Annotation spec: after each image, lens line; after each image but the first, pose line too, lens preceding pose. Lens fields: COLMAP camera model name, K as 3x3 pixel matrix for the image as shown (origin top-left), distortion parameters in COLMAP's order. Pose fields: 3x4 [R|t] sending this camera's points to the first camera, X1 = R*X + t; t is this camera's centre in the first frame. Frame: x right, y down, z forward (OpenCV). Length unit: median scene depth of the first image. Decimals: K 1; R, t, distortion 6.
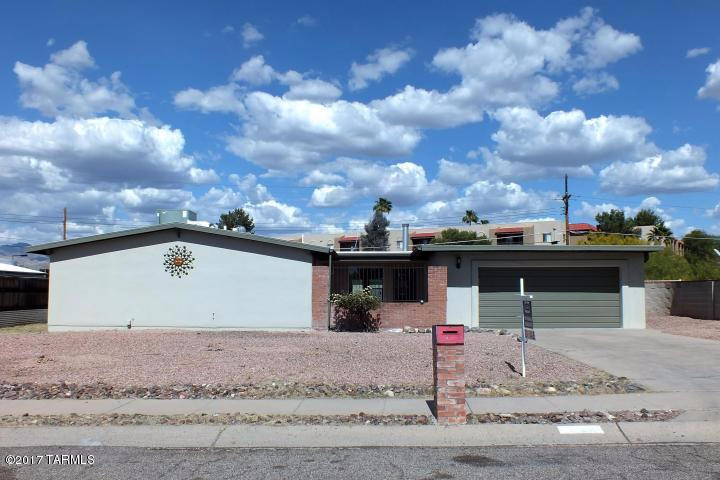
lens RADIAL K [[643.1, 0, 360.0], [0, 643.1, 240.0], [0, 0, 1]] dist [-0.001954, -0.001292]
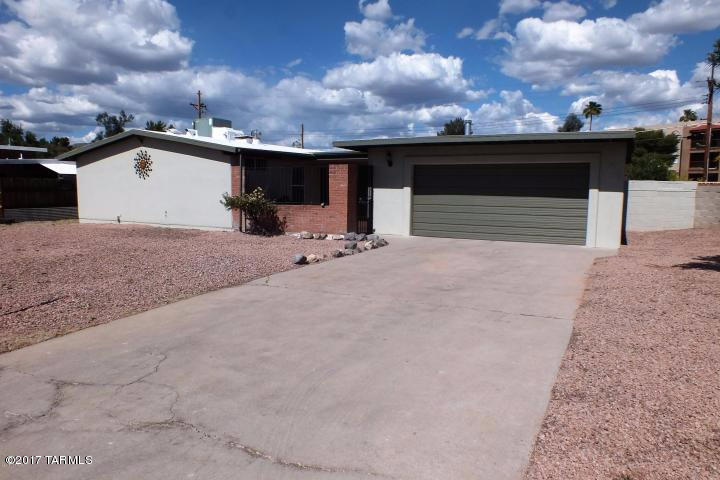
lens RADIAL K [[502.5, 0, 359.3], [0, 502.5, 228.9], [0, 0, 1]] dist [-0.094701, 0.076854]
pose [[0.890760, 0.043759, -0.452362, 0.429281], [0.031101, 0.987151, 0.156735, 0.019634], [0.453409, -0.153682, 0.877954, 0.377467]]
